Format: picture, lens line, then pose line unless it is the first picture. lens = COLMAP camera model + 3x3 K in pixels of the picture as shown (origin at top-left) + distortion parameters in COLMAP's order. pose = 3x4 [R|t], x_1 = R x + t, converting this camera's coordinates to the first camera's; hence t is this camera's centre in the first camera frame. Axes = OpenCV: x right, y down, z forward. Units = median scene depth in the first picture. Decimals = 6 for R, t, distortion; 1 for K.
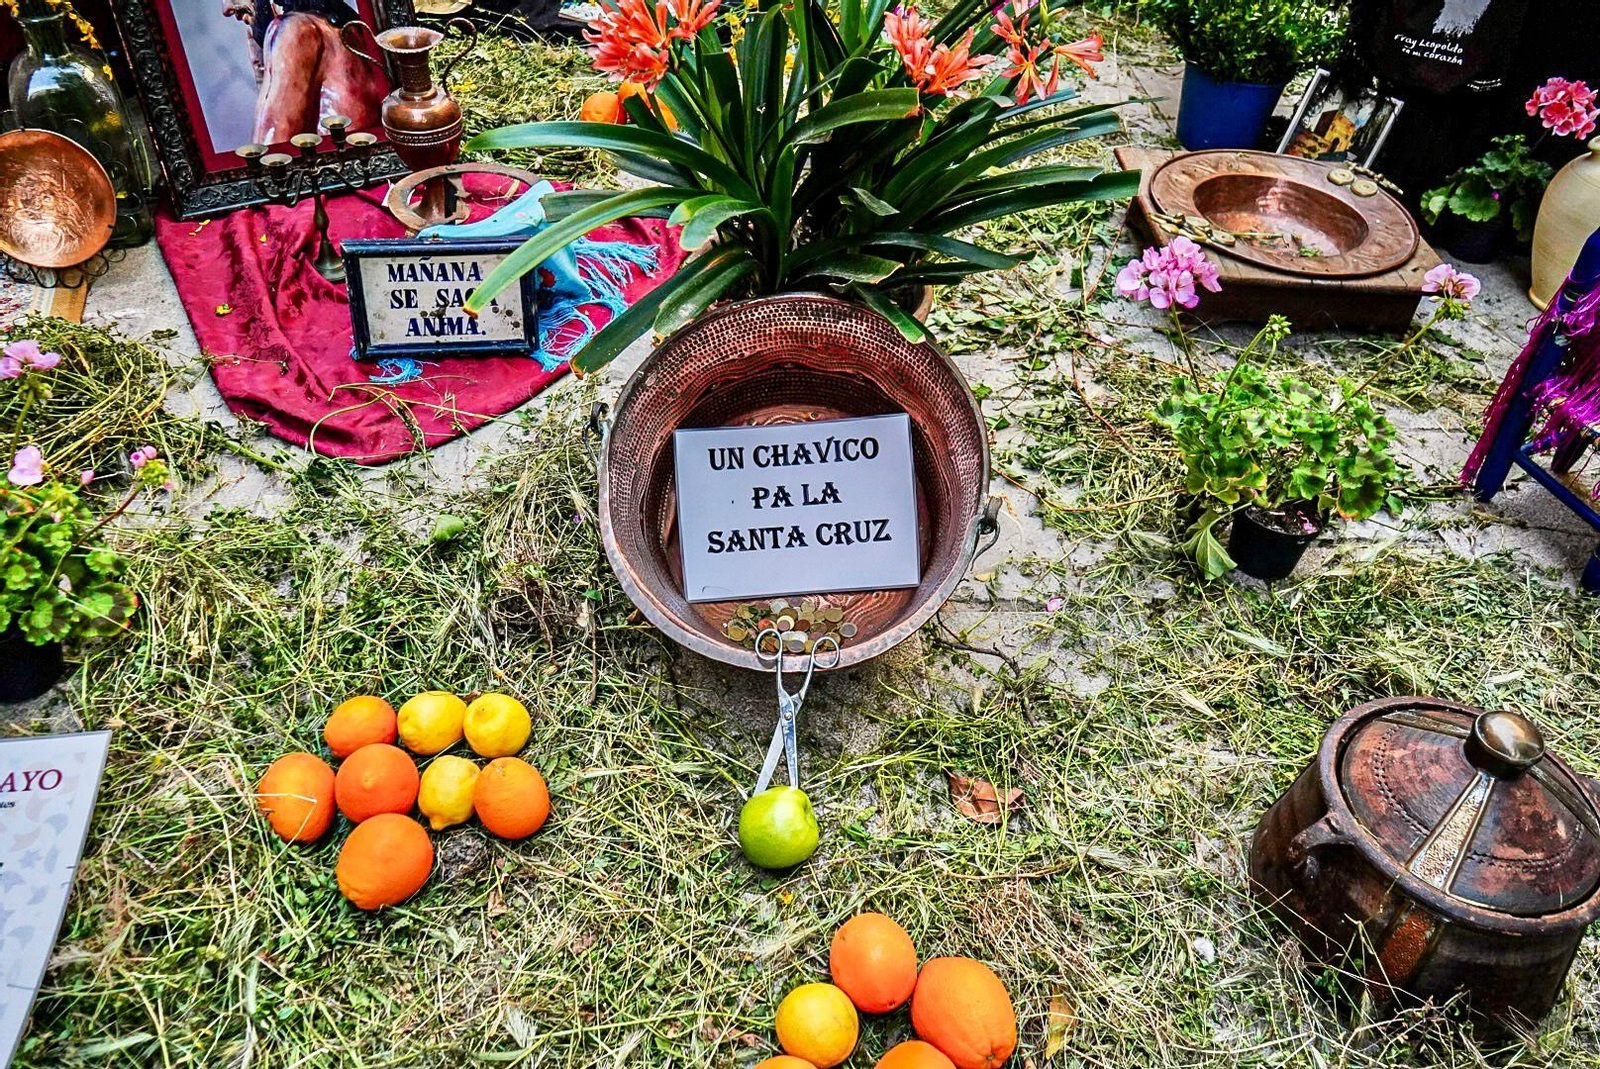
lens RADIAL K [[1304.0, 0, 799.3], [0, 1304.0, 533.3], [0, 0, 1]] dist [-0.007713, 0.021895]
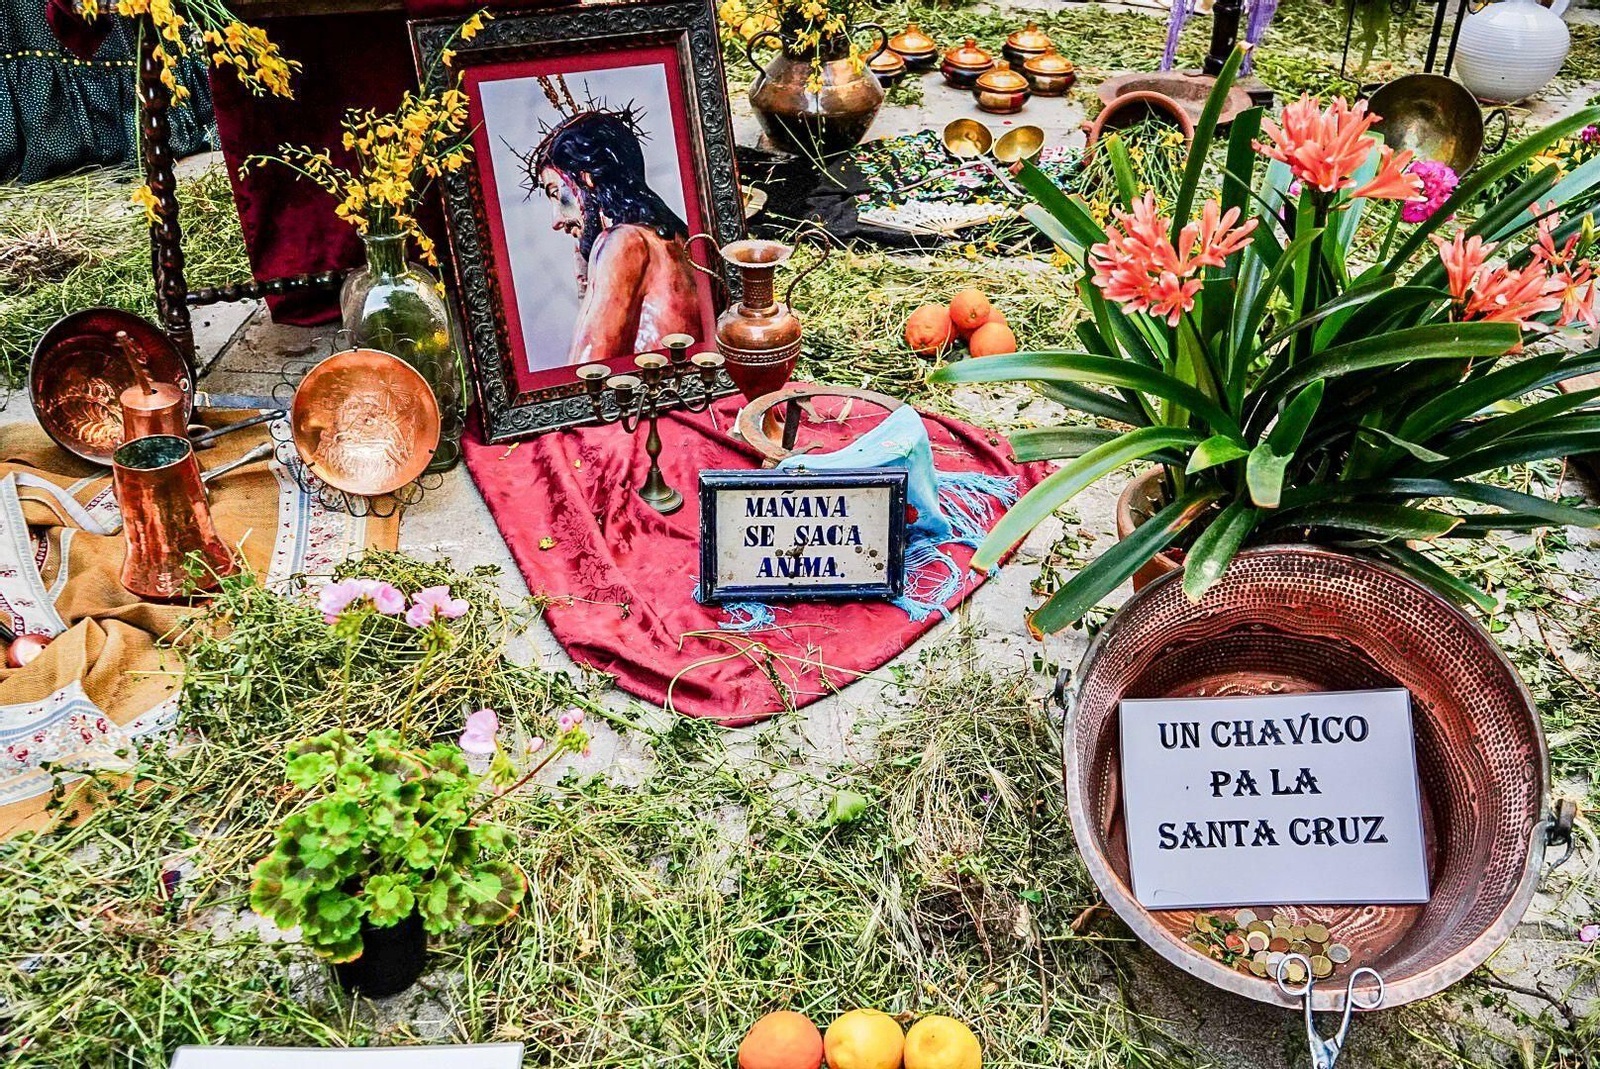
lens RADIAL K [[1528.1, 0, 809.1], [0, 1528.1, 533.7], [0, 0, 1]] dist [0.020148, 0.000000]
pose [[0.993648, 0.016764, -0.111274, -0.166238], [-0.034965, 0.985890, -0.163701, -0.013924], [0.106960, 0.166552, 0.980214, -0.014151]]
